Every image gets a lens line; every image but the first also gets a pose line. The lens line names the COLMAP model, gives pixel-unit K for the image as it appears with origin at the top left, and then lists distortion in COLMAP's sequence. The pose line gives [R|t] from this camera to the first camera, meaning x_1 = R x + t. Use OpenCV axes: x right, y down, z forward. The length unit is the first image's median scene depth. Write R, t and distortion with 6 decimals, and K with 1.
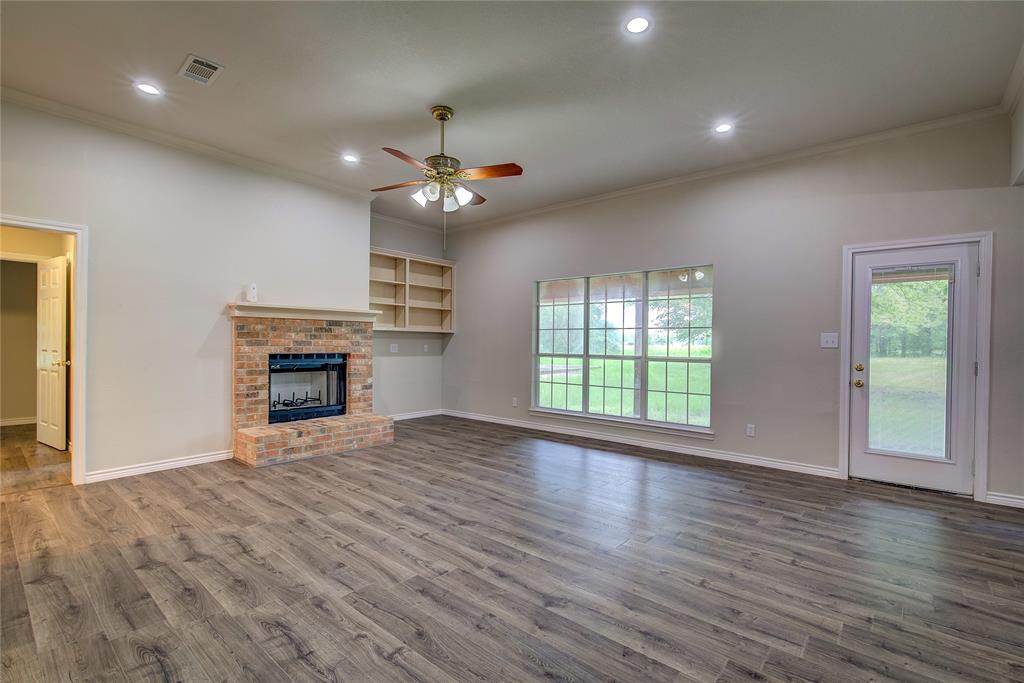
lens RADIAL K [[462.2, 0, 516.8], [0, 462.2, 346.5], [0, 0, 1]] dist [-0.000656, -0.000205]
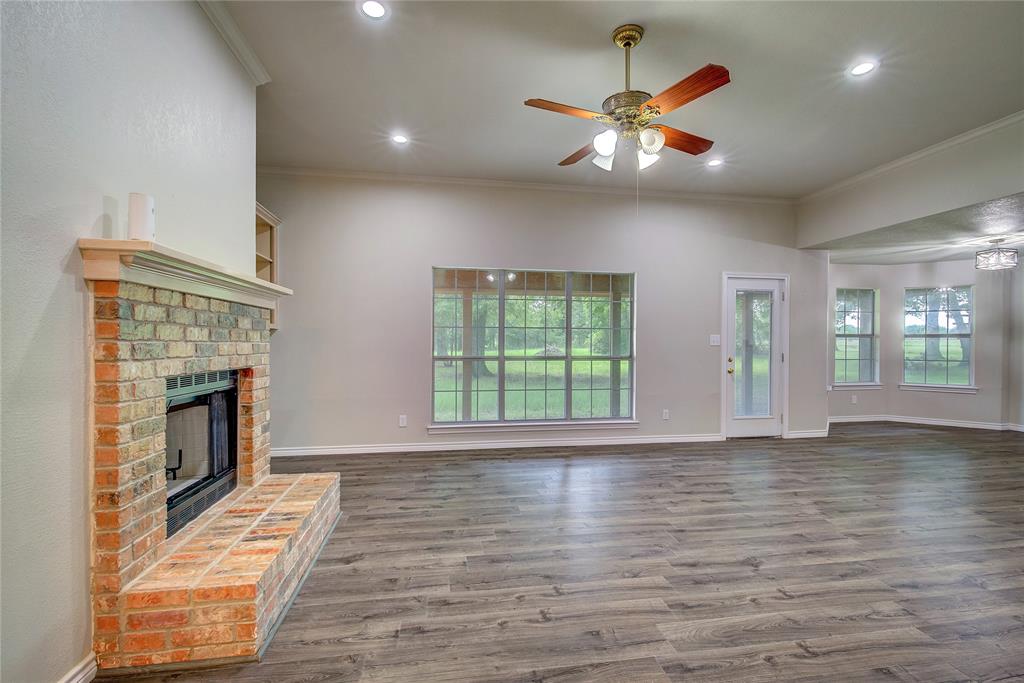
lens RADIAL K [[463.9, 0, 515.0], [0, 463.9, 345.3], [0, 0, 1]] dist [0.000134, 0.000408]
pose [[0.645940, -0.012916, 0.763279, -0.677210], [0.009512, 0.999915, 0.008871, -0.014398], [-0.763329, 0.001530, 0.646009, 0.521465]]
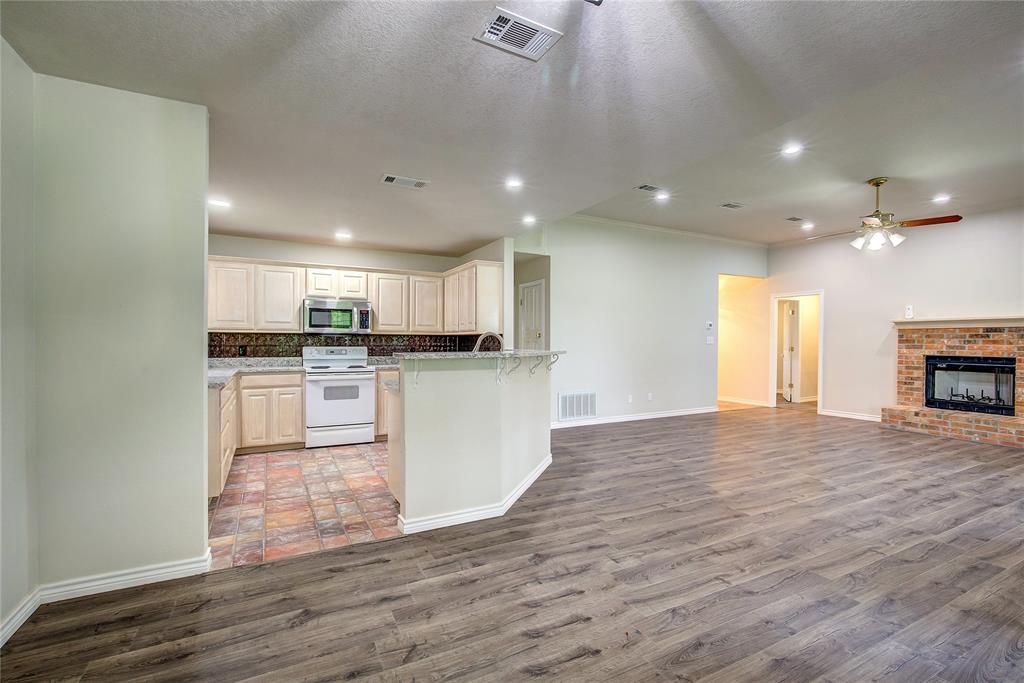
lens RADIAL K [[462.2, 0, 516.8], [0, 462.2, 346.5], [0, 0, 1]] dist [-0.000656, -0.000205]
pose [[-0.372164, -0.001574, -0.928166, 1.222445], [-0.019548, 0.999790, 0.006143, 0.006074], [0.927961, 0.020430, -0.372117, 0.410792]]
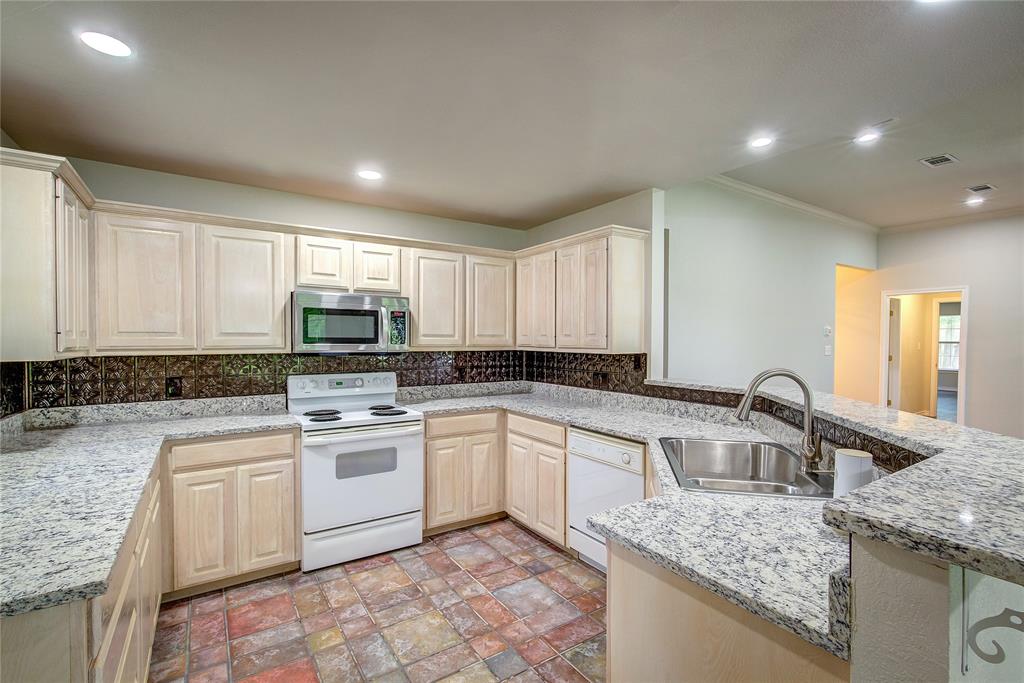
lens RADIAL K [[462.2, 0, 516.8], [0, 462.2, 346.5], [0, 0, 1]] dist [-0.000656, -0.000205]
pose [[-0.275351, 0.008217, -0.961309, 0.864917], [-0.017212, 0.999761, 0.013476, -0.034322], [0.961190, 0.020256, -0.275143, -0.054715]]
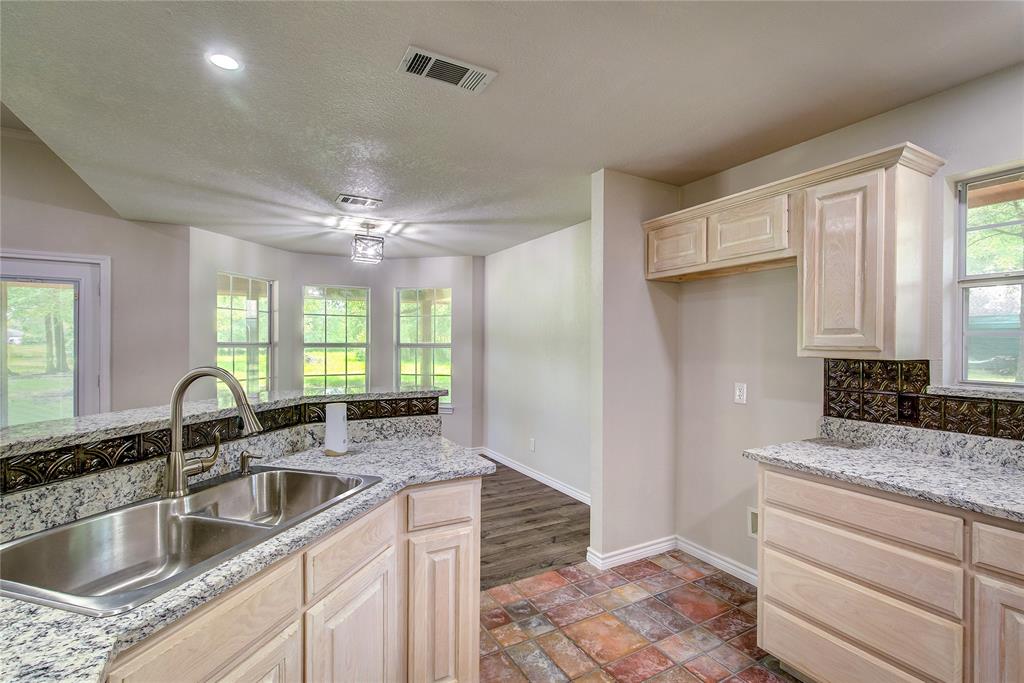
lens RADIAL K [[471.3, 0, 522.0], [0, 471.3, 342.1], [0, 0, 1]] dist [-0.002203, -0.000428]
pose [[0.338120, -0.006117, 0.941083, 0.231698], [0.009589, 0.999949, 0.003055, -0.029623], [-0.941054, 0.007991, 0.338161, -0.240156]]
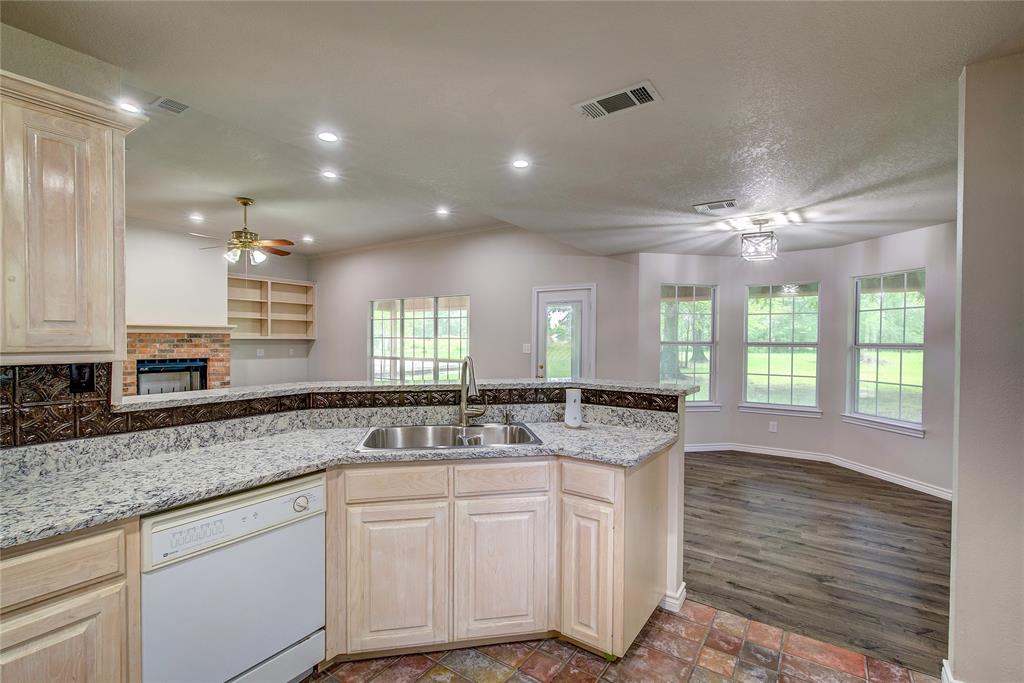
lens RADIAL K [[463.9, 0, 515.0], [0, 463.9, 345.3], [0, 0, 1]] dist [0.000134, 0.000408]
pose [[0.995099, -0.004929, 0.098765, 0.447314], [0.004384, 0.999974, 0.005729, -0.030009], [-0.098791, -0.005268, 0.995094, -0.477160]]
